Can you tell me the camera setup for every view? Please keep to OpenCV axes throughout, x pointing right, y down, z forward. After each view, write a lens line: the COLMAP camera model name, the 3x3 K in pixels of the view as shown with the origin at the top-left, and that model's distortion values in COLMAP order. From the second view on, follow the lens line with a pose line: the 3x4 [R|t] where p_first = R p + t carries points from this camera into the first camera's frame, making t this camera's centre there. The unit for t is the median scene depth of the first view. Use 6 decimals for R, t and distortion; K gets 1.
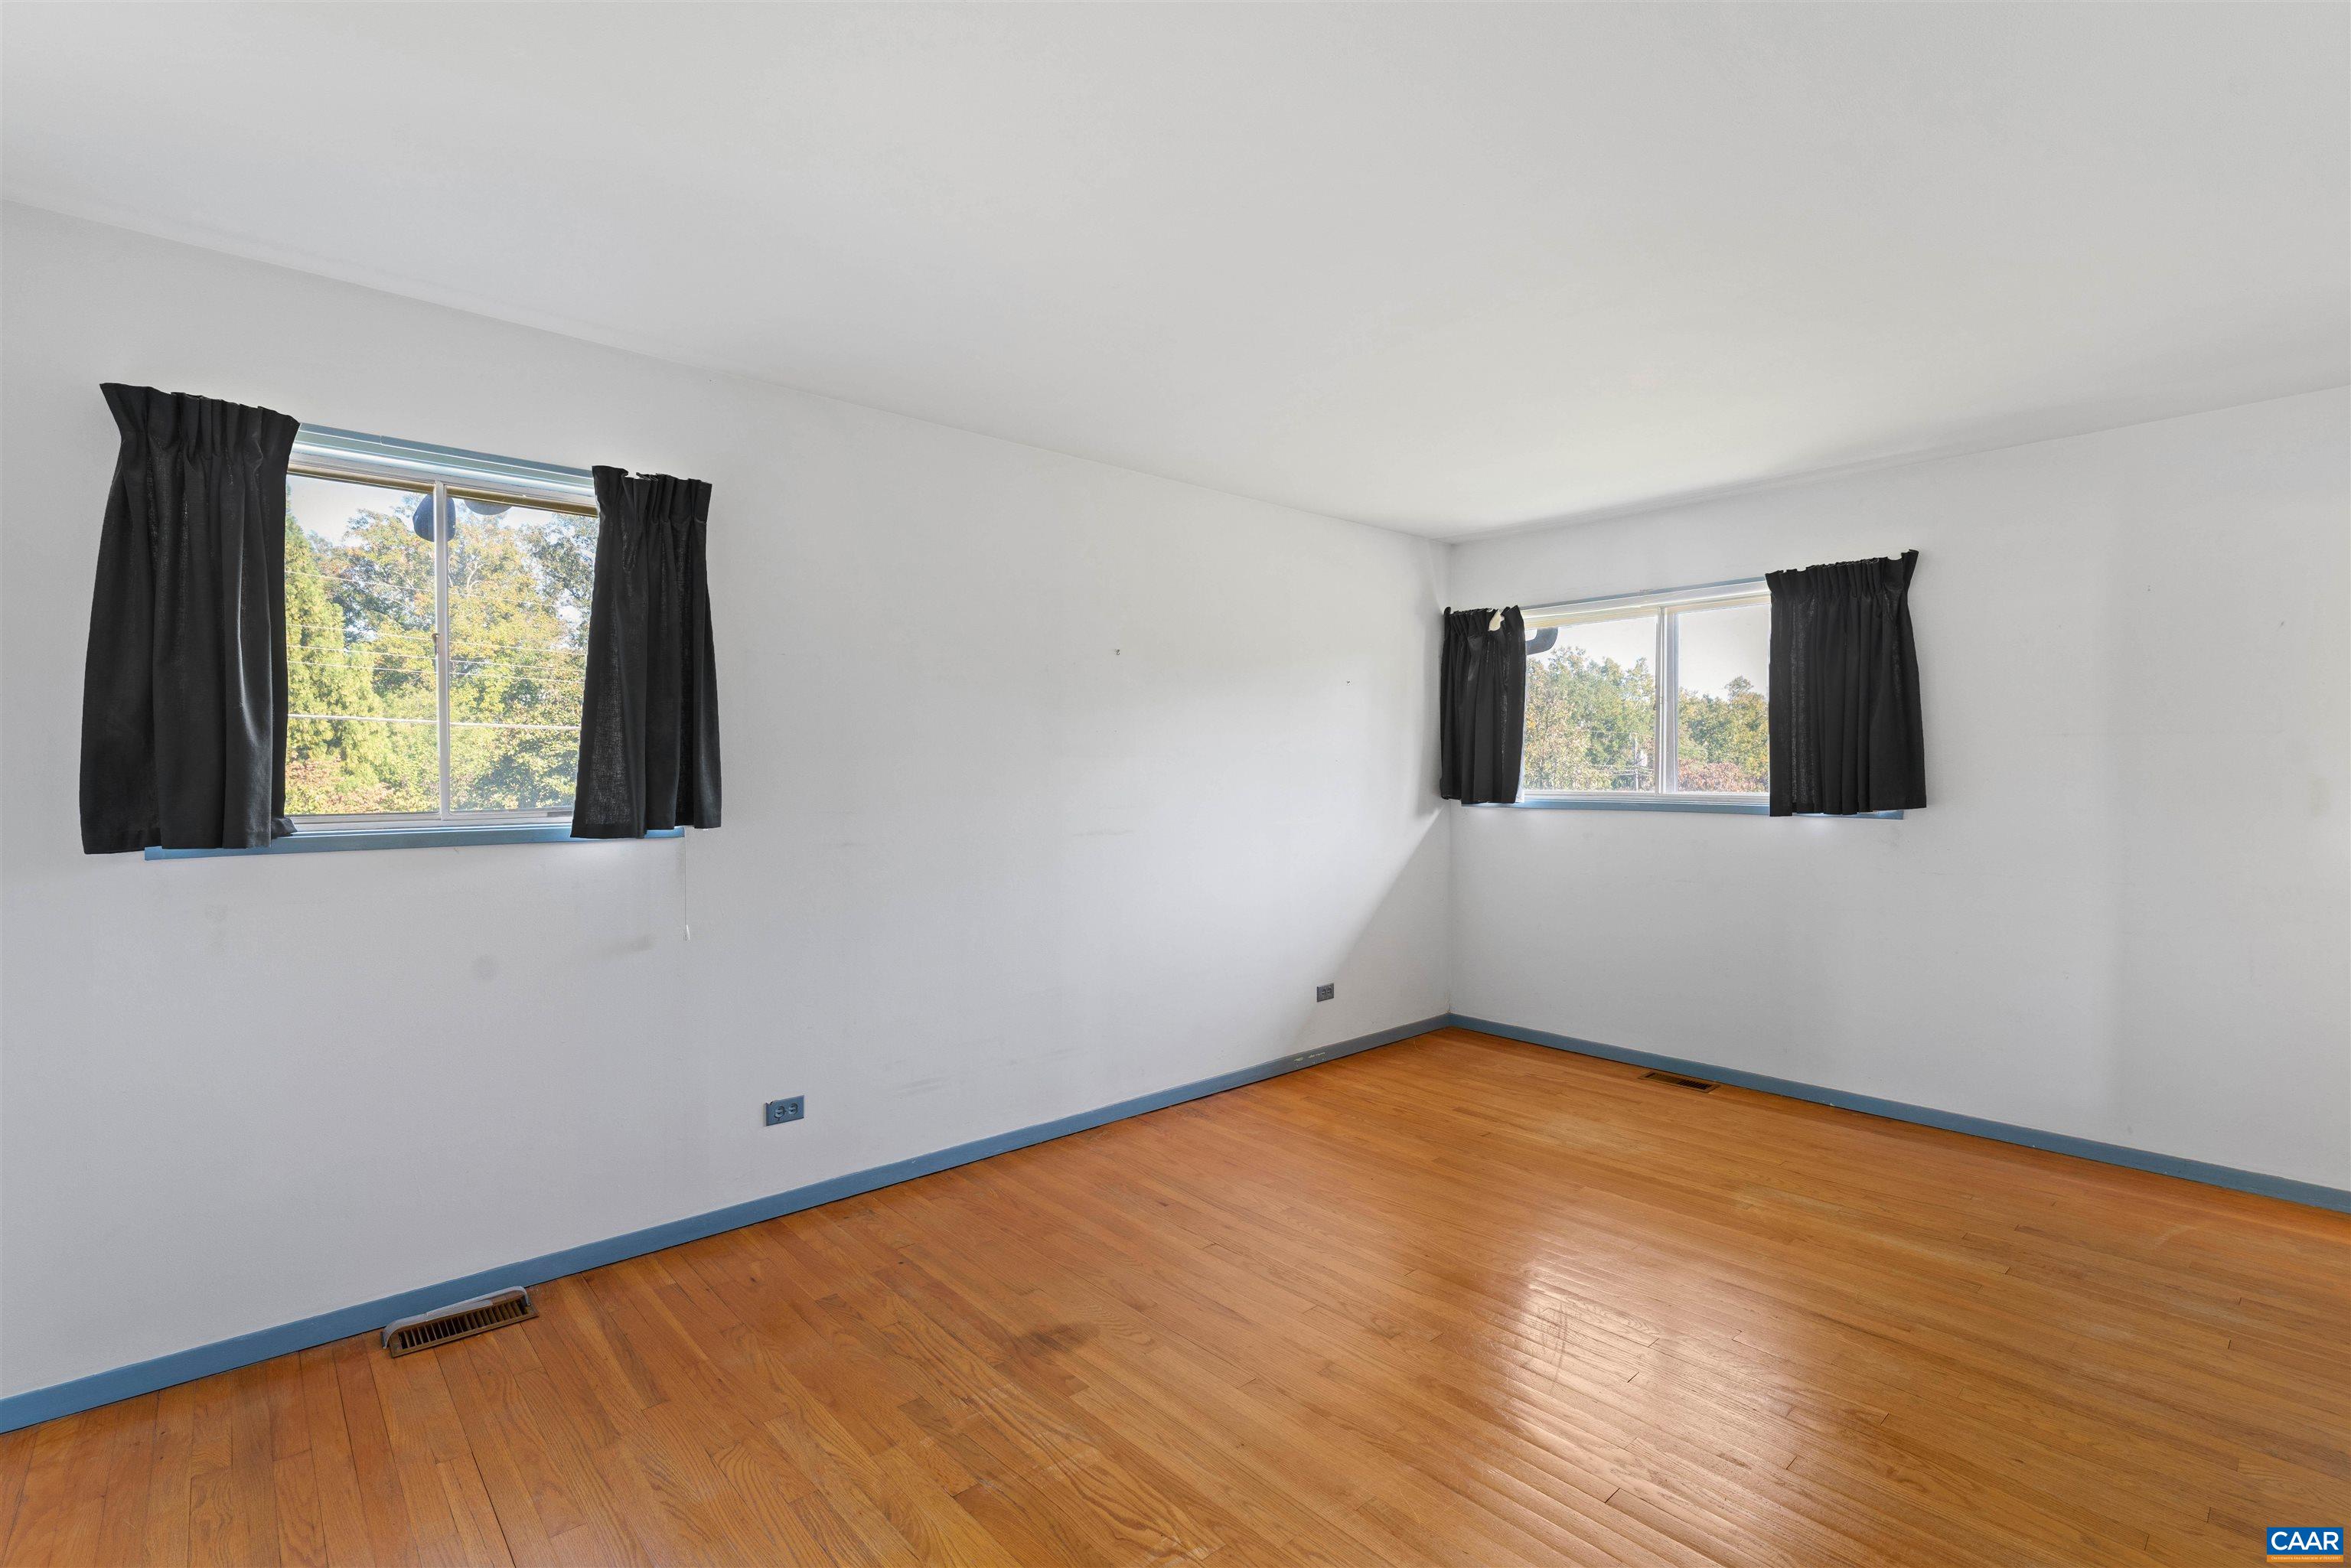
lens RADIAL K [[1066.8, 0, 1176.8], [0, 1066.8, 782.5], [0, 0, 1]] dist [0.002739, 0.000432]
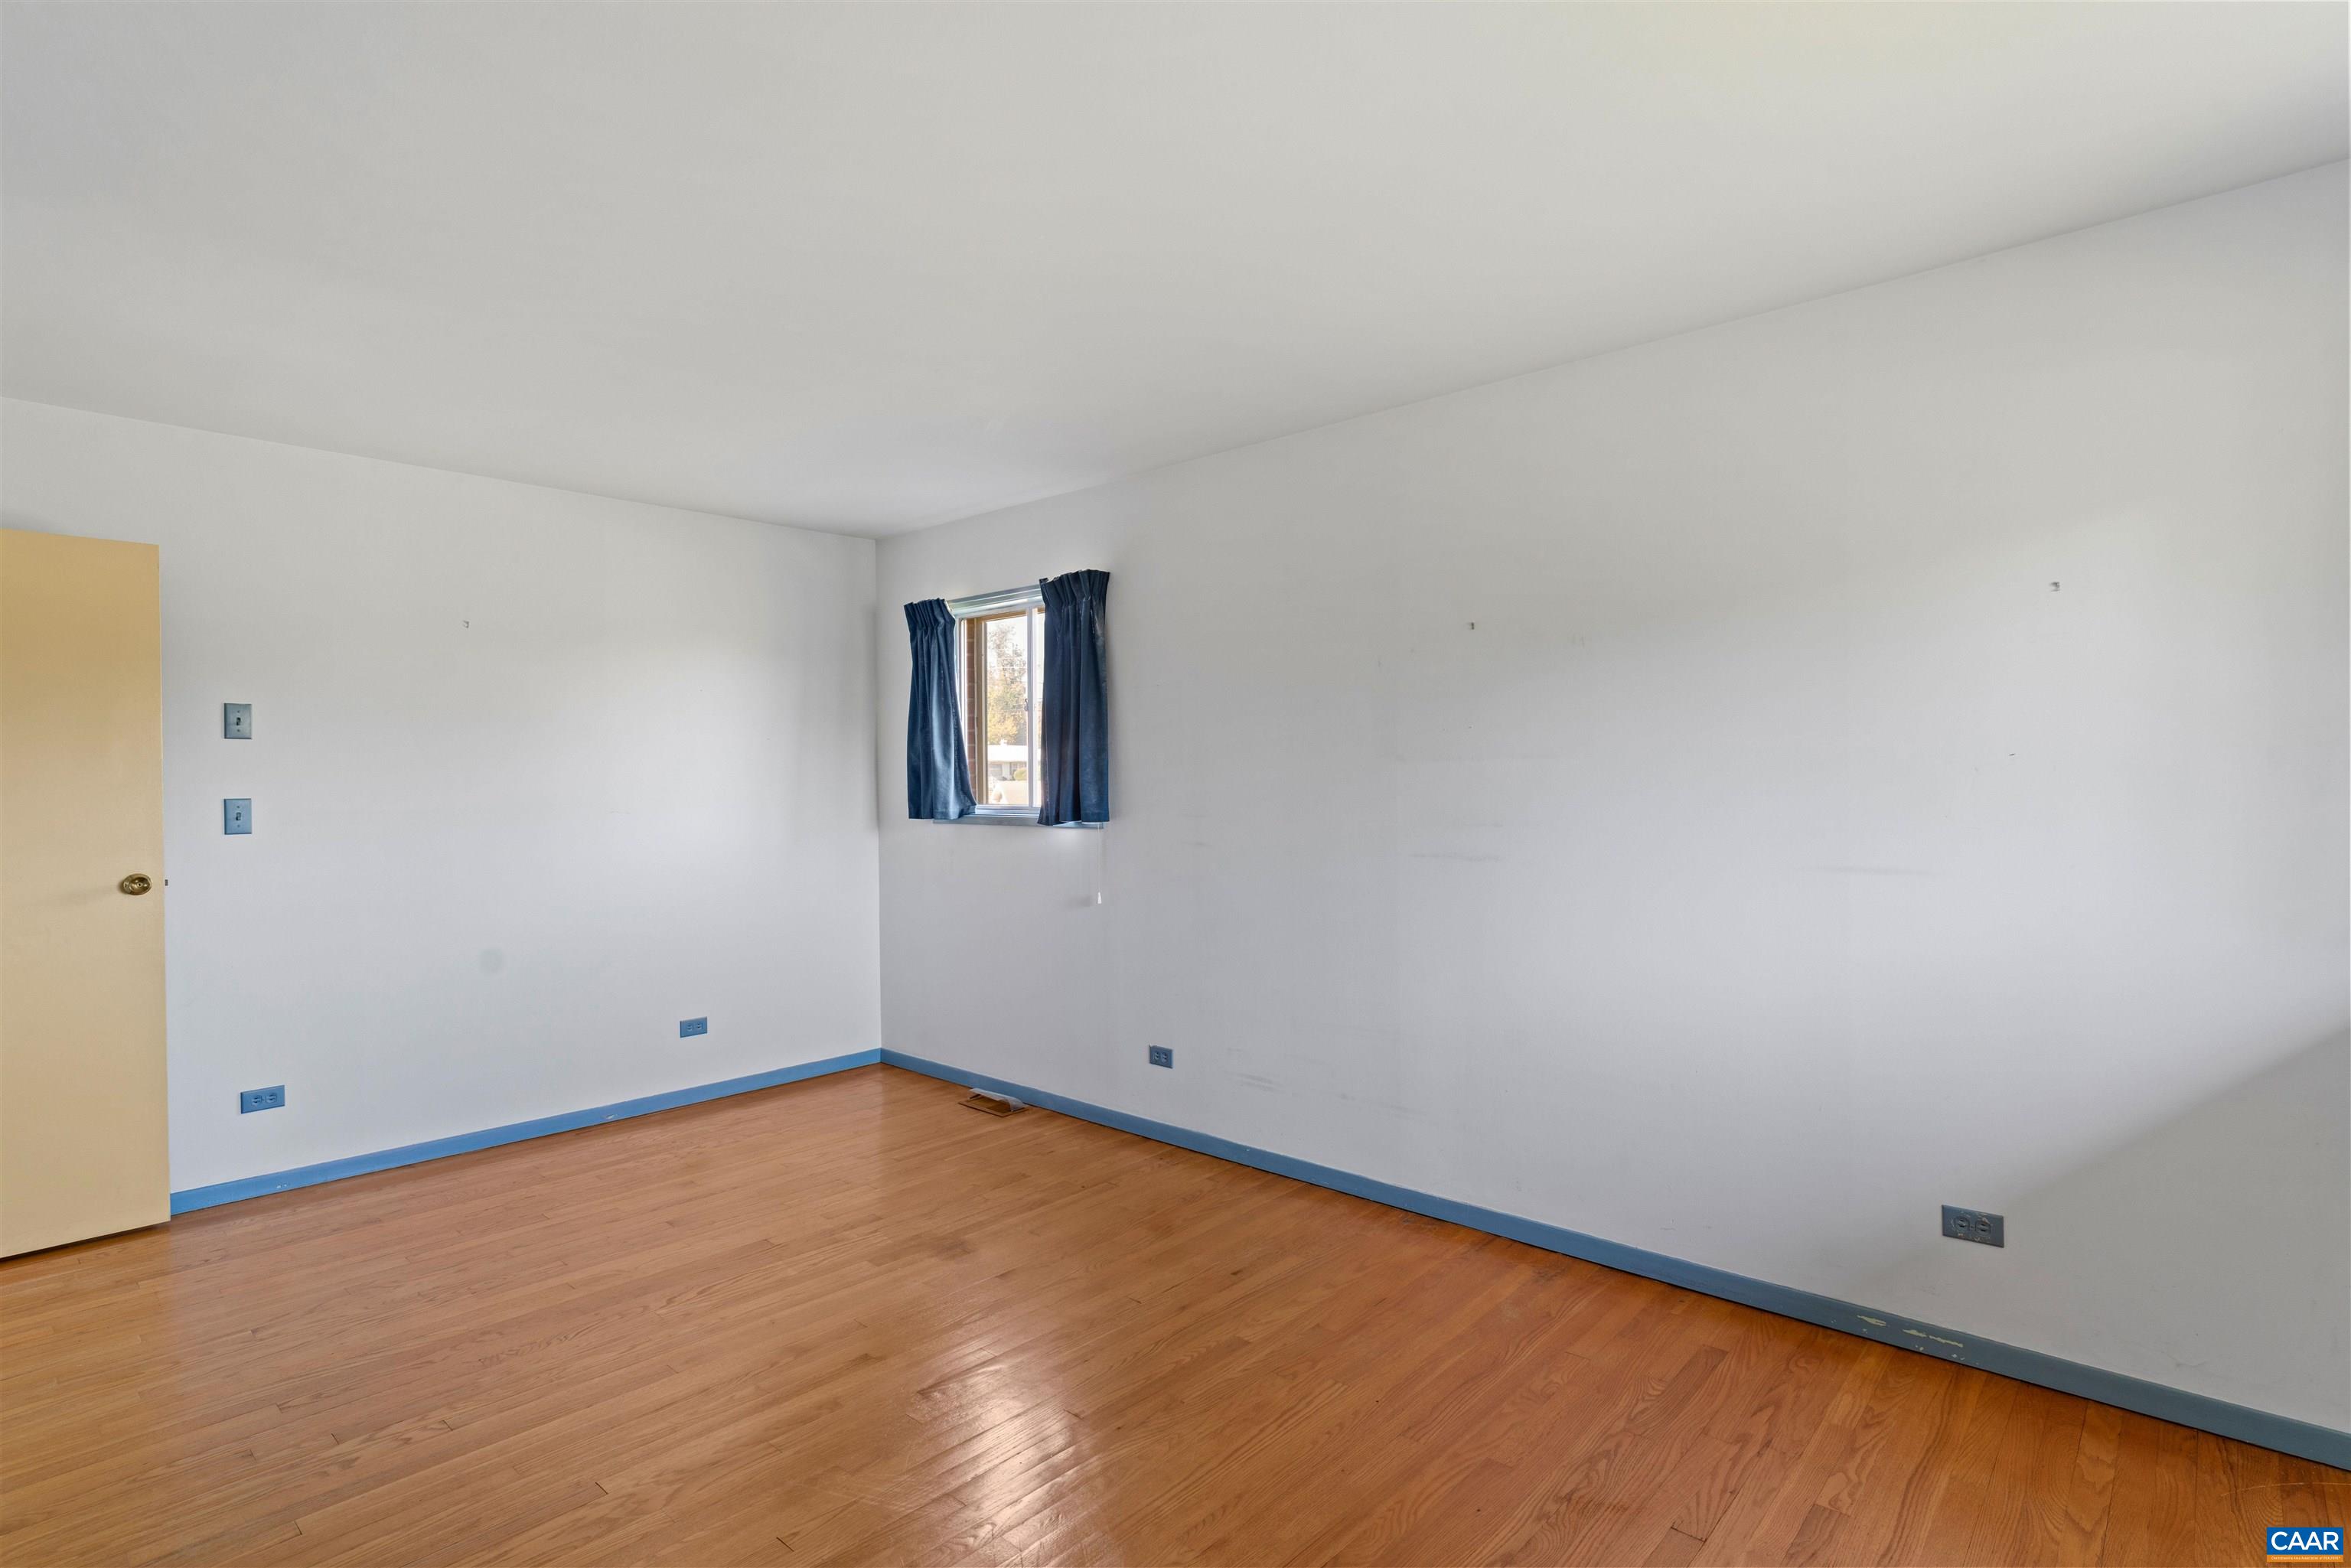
lens RADIAL K [[1181.0, 0, 1175.4], [0, 1181.0, 779.2], [0, 0, 1]] dist [-0.000150, 0.000934]
pose [[0.098590, 0.003744, -0.995121, 0.948351], [-0.004458, 0.999985, 0.003320, -0.015972], [0.995118, 0.004109, 0.098605, 0.846883]]
